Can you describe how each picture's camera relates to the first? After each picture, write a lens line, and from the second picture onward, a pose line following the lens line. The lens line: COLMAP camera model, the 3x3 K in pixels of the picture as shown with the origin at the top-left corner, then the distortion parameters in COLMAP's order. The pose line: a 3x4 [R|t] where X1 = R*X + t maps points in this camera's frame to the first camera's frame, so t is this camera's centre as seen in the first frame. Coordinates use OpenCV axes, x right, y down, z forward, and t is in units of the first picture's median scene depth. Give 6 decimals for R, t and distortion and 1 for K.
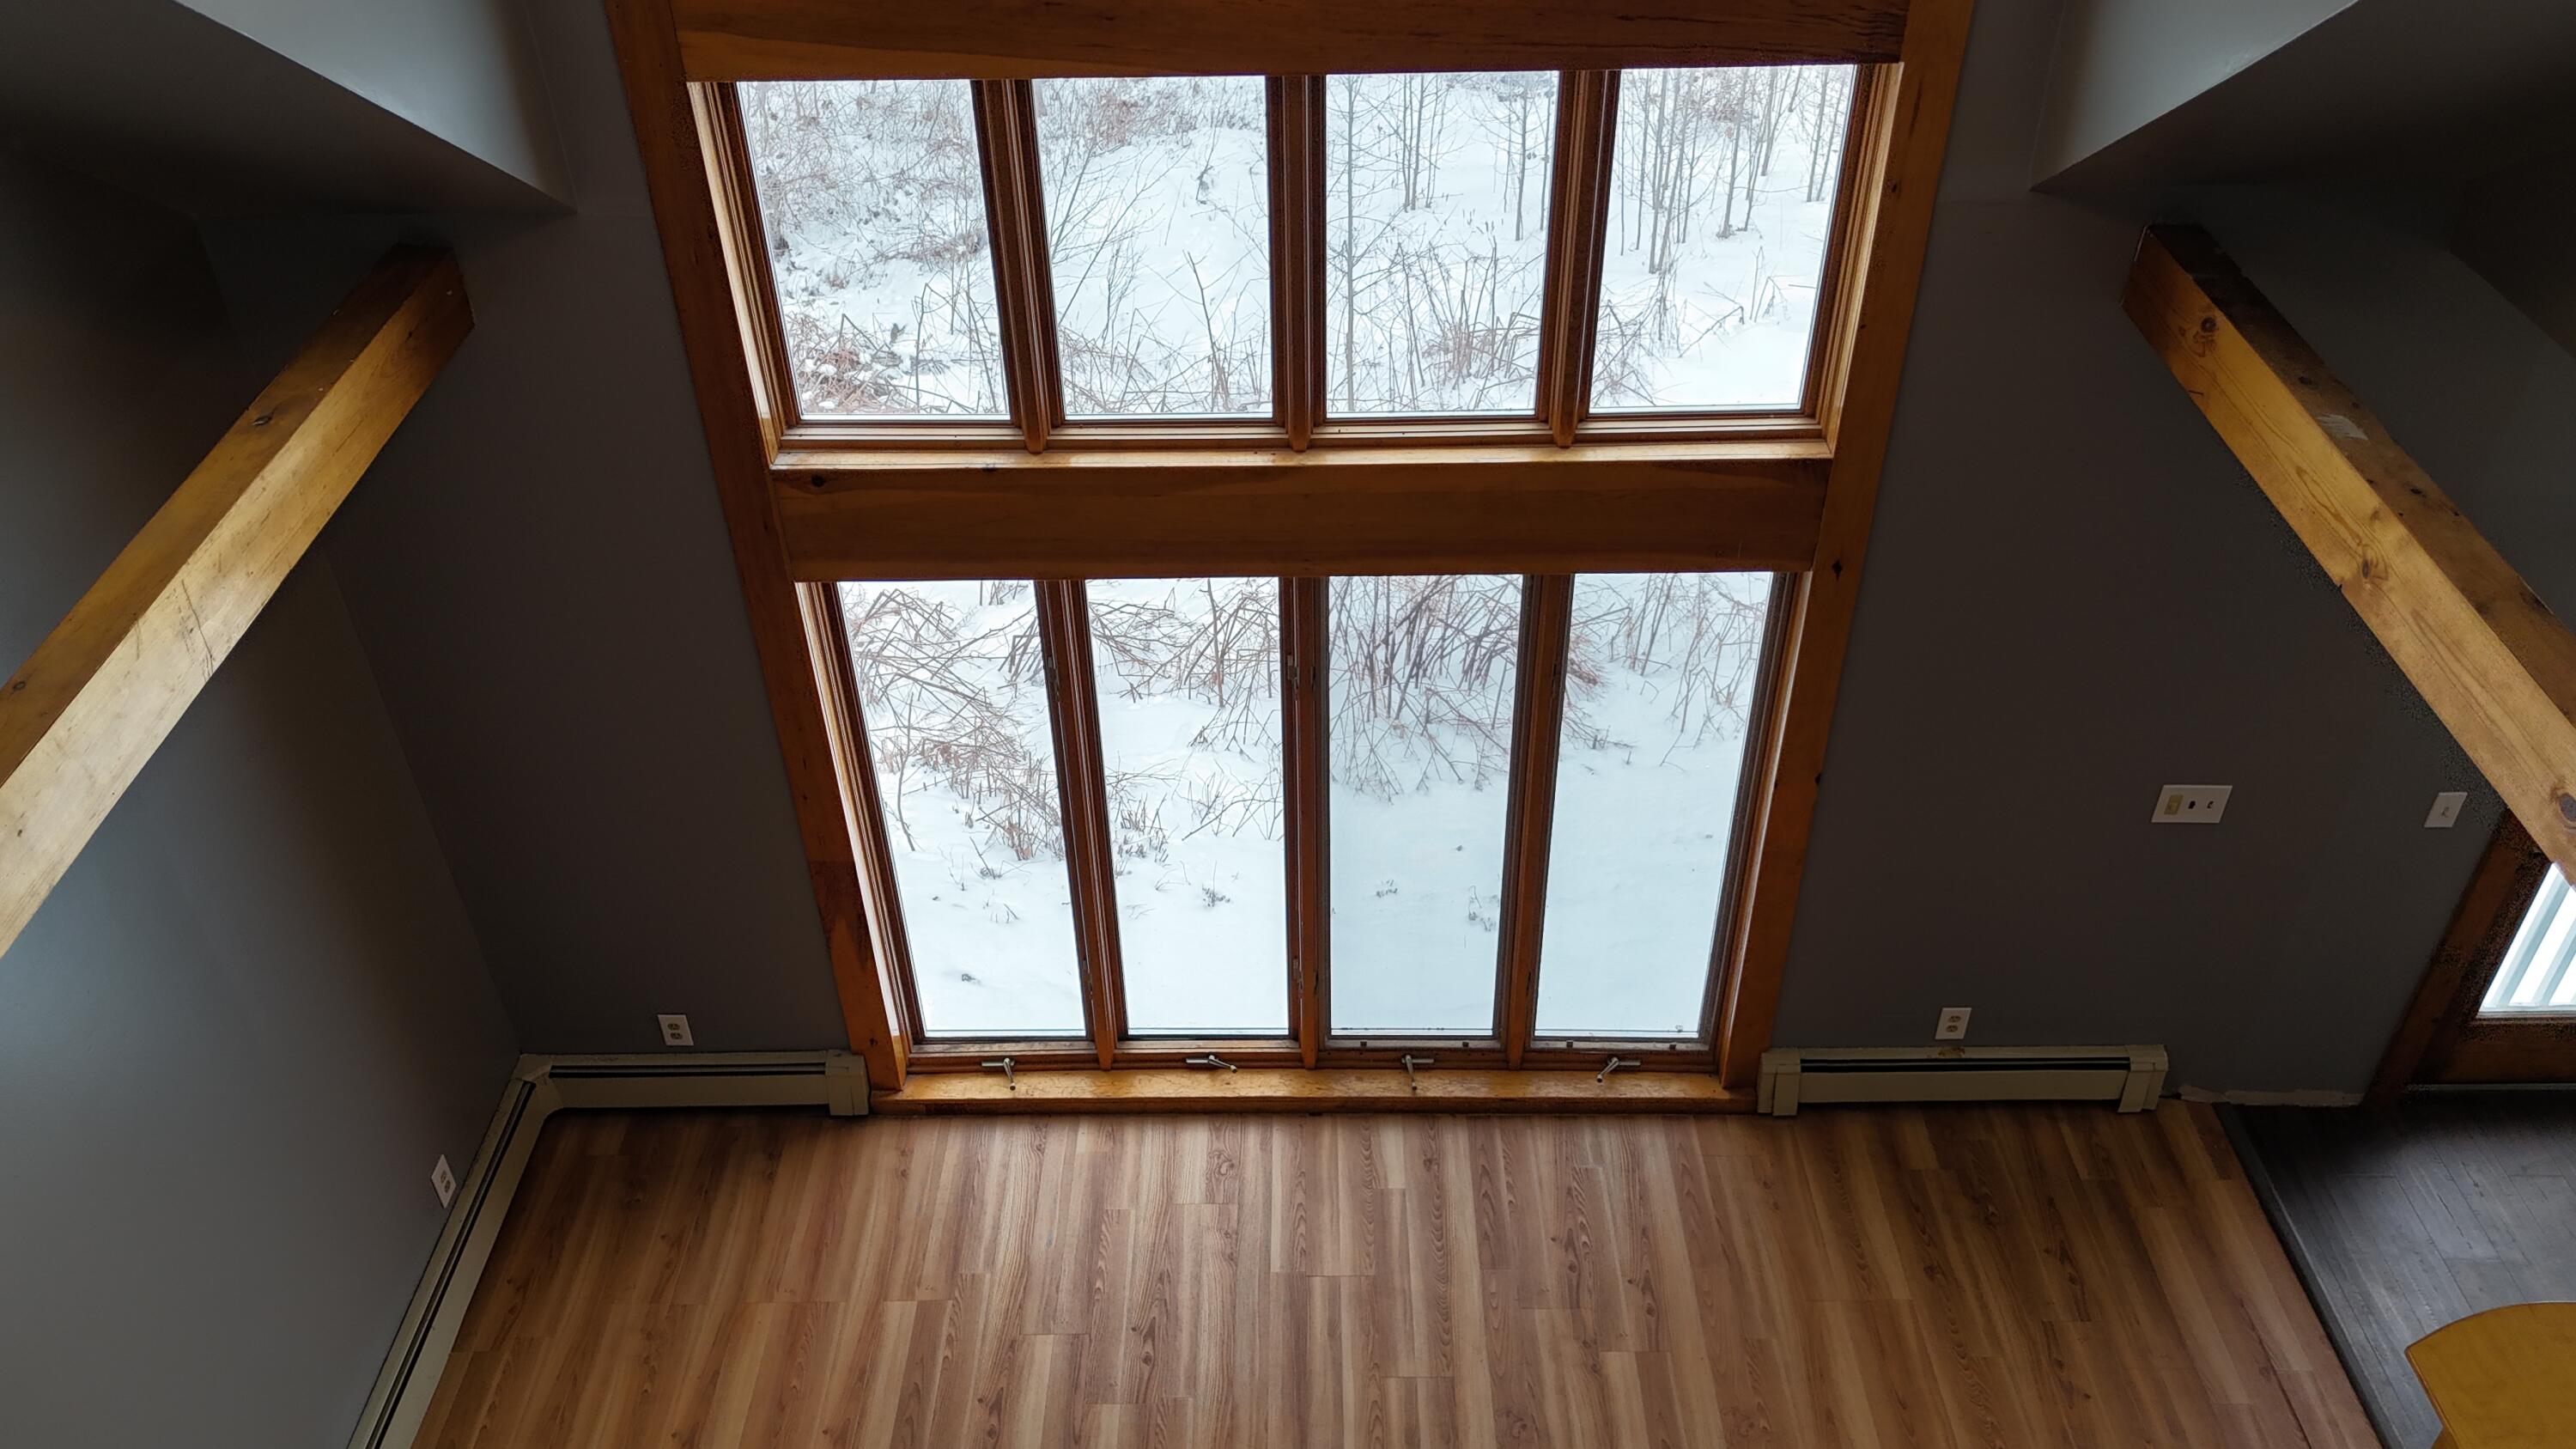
lens RADIAL K [[1913.5, 0, 1289.0], [0, 1913.5, 728.0], [0, 0, 1]] dist [0.080501, -0.078352]
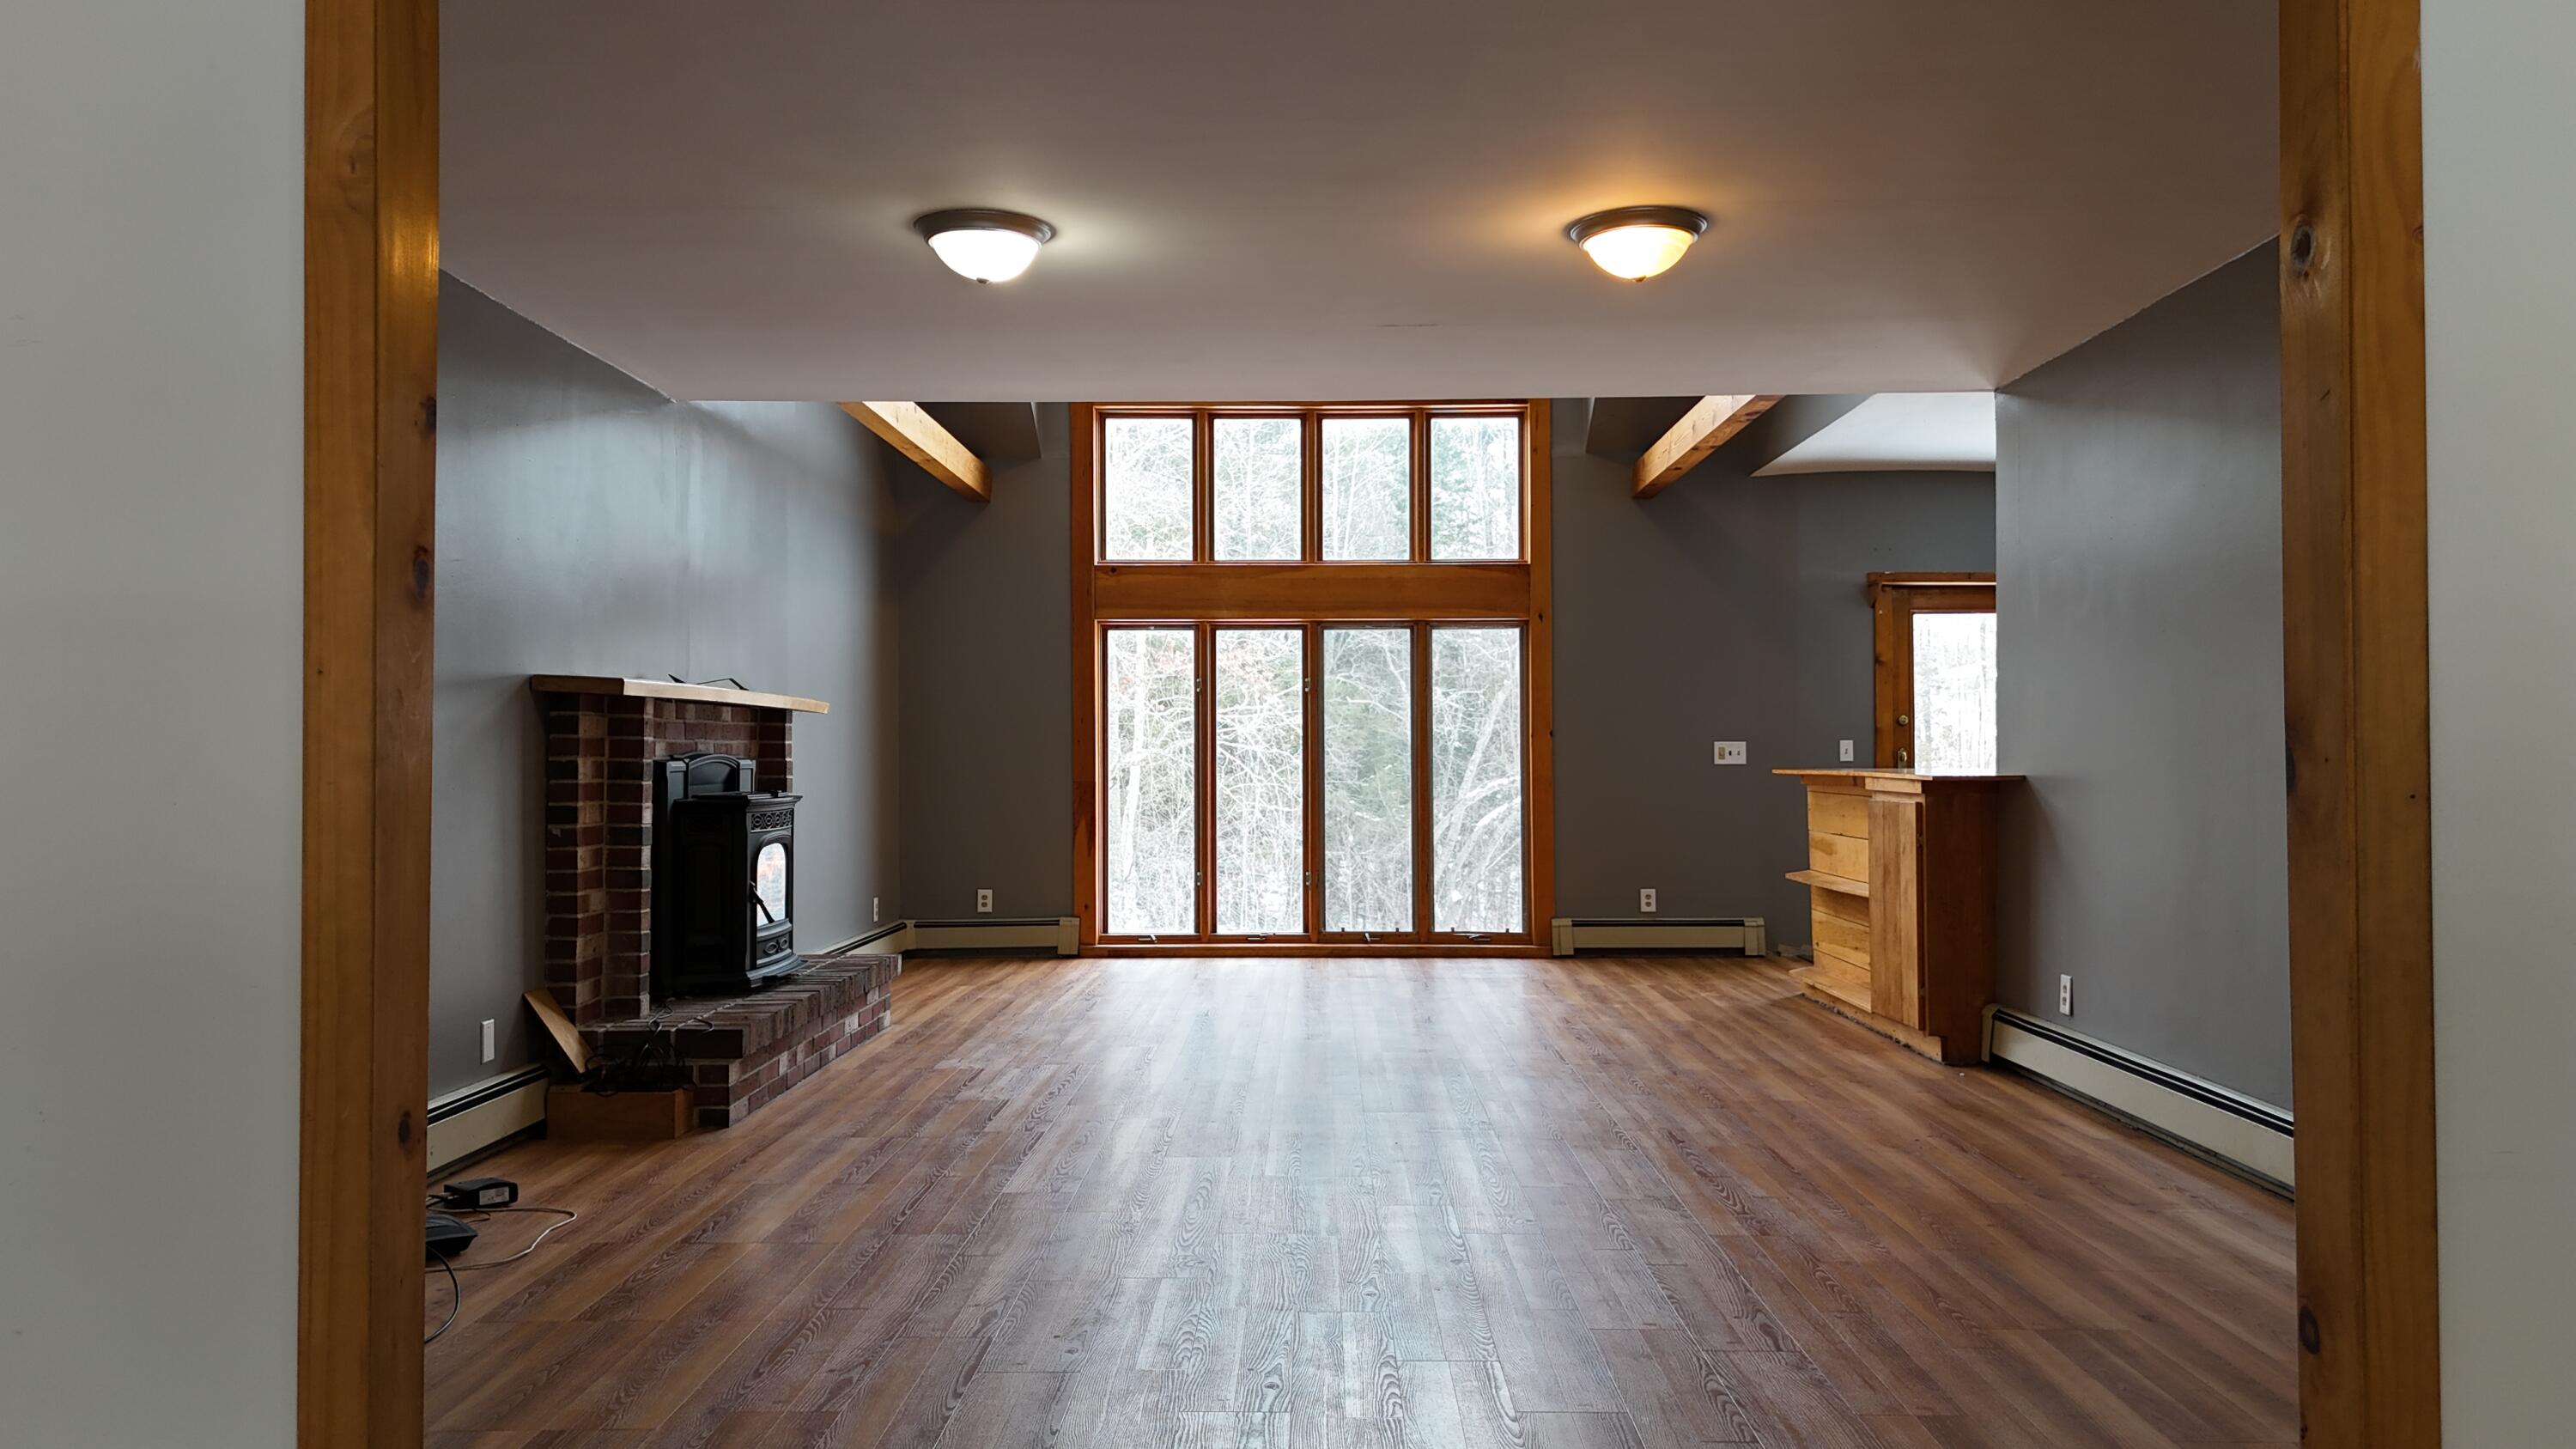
lens RADIAL K [[1913.5, 0, 1278.9], [0, 1913.5, 722.9], [0, 0, 1]] dist [0.080501, -0.078352]
pose [[0.999750, 0.010965, -0.019498, 0.011899], [-0.020771, 0.778639, -0.627128, 1.344099], [0.008306, 0.627376, 0.778672, -0.663715]]
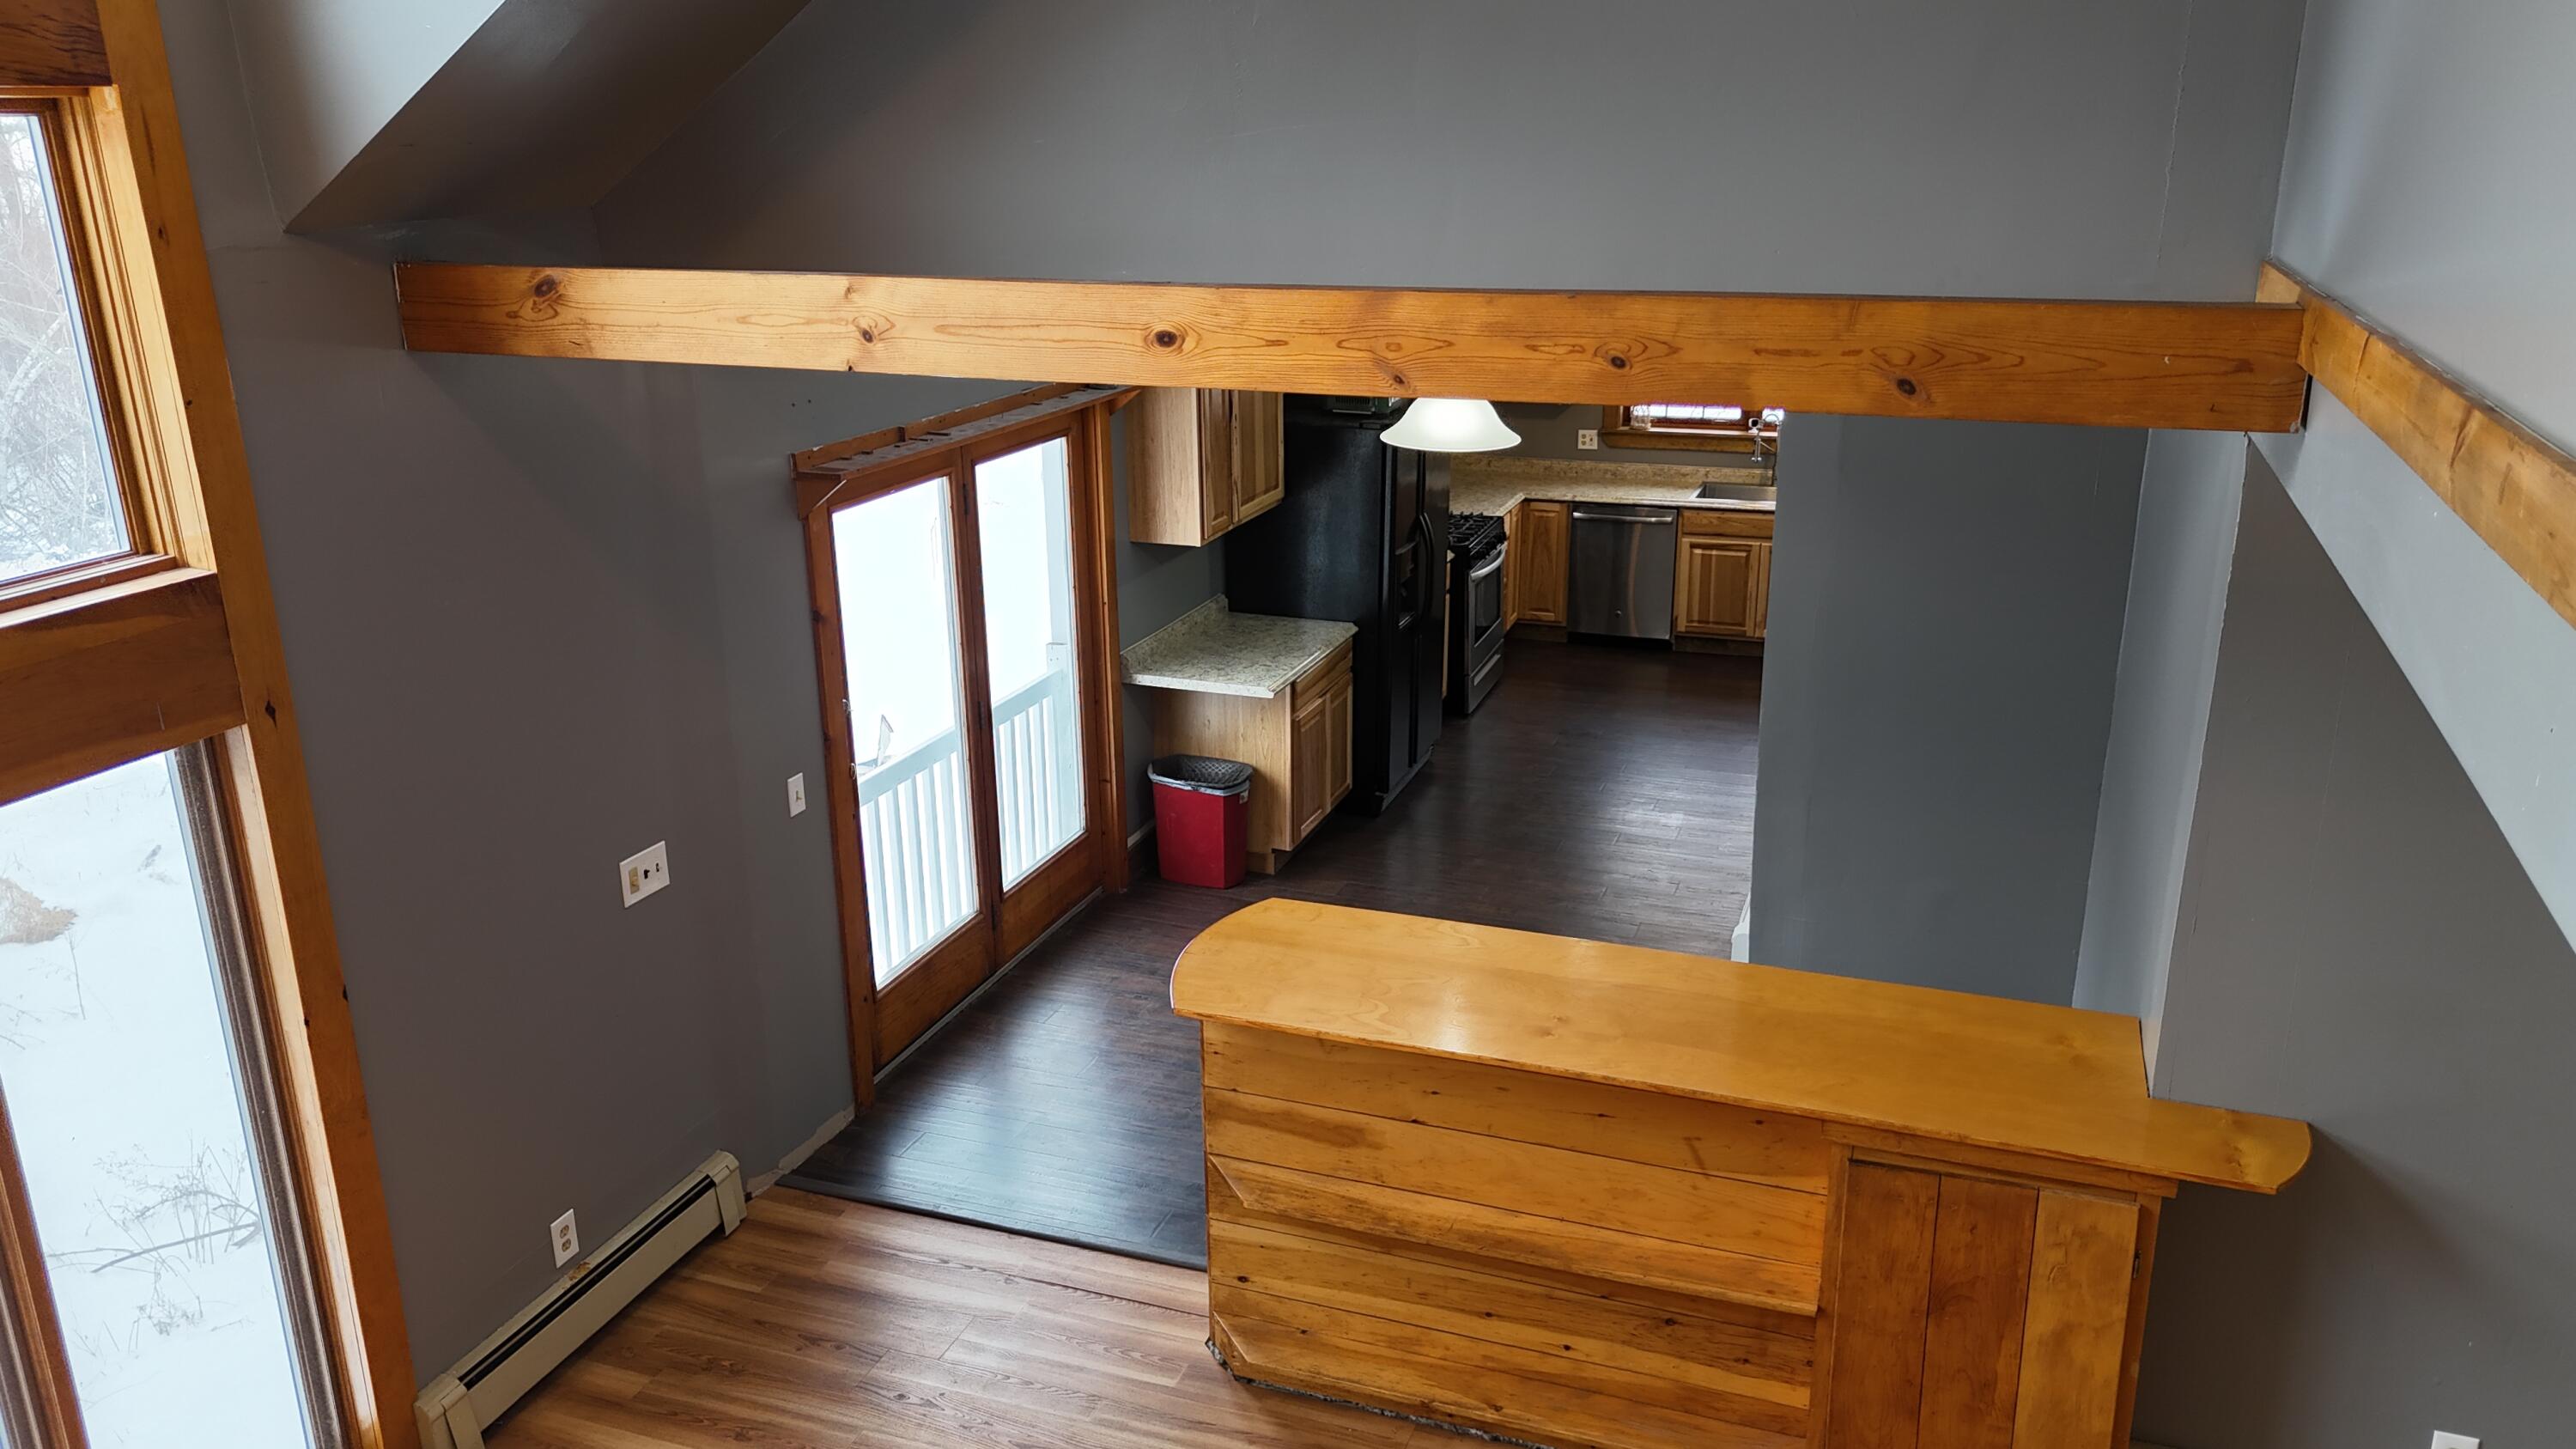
lens RADIAL K [[1913.5, 0, 1291.8], [0, 1913.5, 724.6], [0, 0, 1]] dist [0.080501, -0.078352]
pose [[0.346471, -0.279018, 0.895604, -0.294548], [0.581333, 0.813168, 0.028443, 0.143019], [-0.736213, 0.510790, 0.443941, 0.268272]]
